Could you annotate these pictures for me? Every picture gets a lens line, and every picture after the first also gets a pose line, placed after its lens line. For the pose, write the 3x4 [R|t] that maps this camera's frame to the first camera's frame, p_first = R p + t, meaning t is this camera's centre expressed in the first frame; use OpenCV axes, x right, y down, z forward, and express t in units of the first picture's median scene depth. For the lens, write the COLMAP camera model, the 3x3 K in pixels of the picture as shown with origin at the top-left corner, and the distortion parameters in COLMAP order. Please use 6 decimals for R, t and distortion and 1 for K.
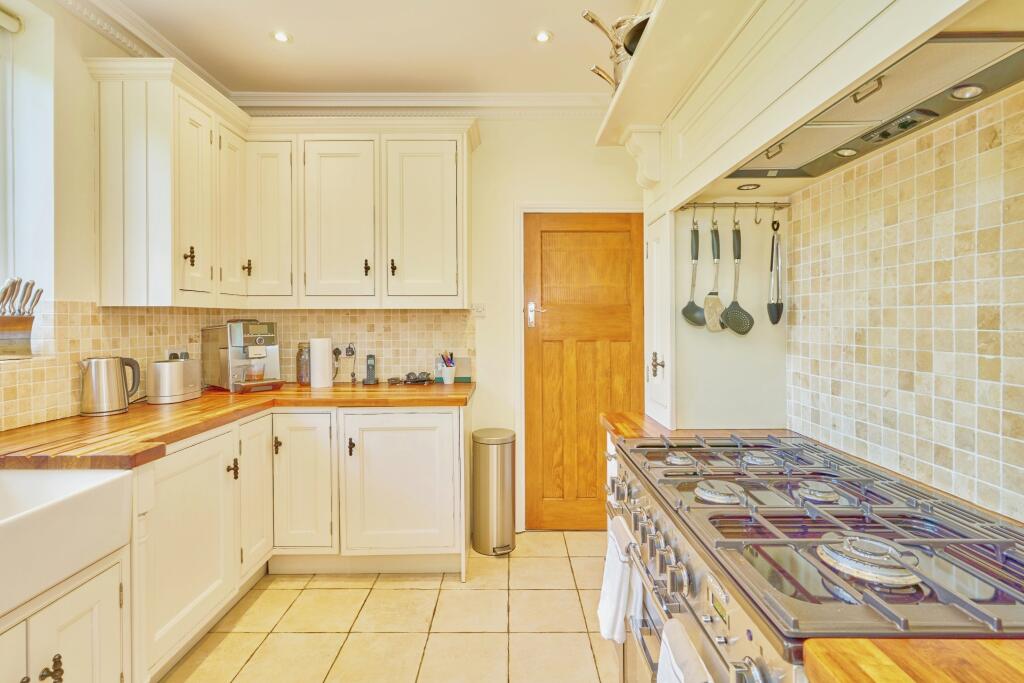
lens RADIAL K [[492.1, 0, 511.9], [0, 492.1, 332.1], [0, 0, 1]] dist [0.000368, 0.000043]
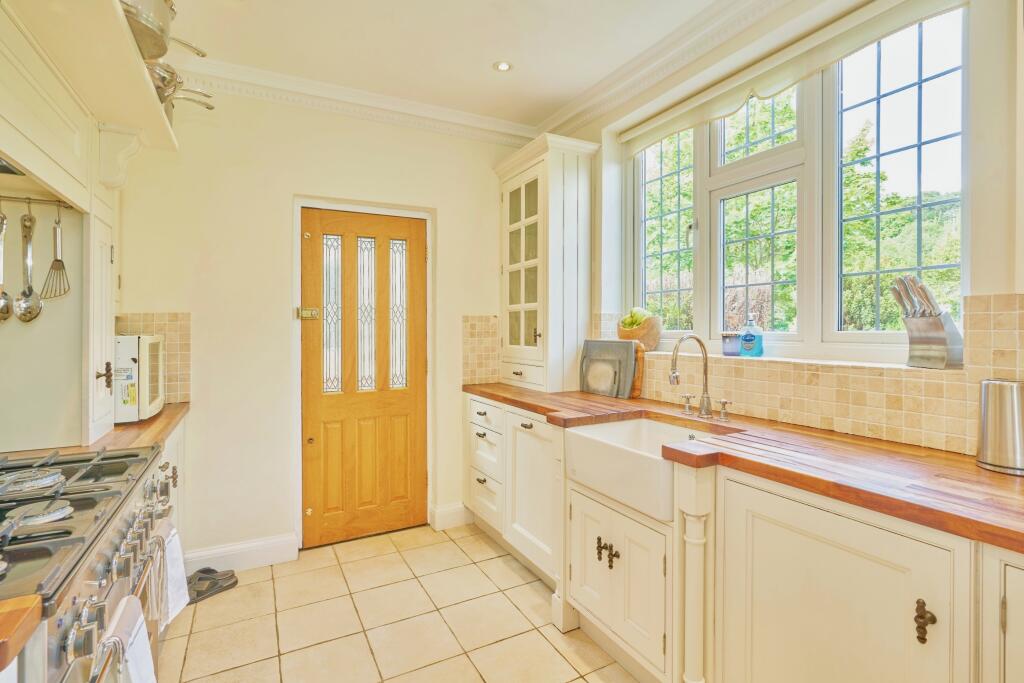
lens RADIAL K [[492.1, 0, 511.9], [0, 492.1, 332.1], [0, 0, 1]] dist [0.000368, 0.000043]
pose [[-0.884373, 0.006161, -0.466741, 0.003103], [-0.001661, 0.999865, 0.016344, -0.016070], [0.466778, 0.015230, -0.884243, 1.451859]]
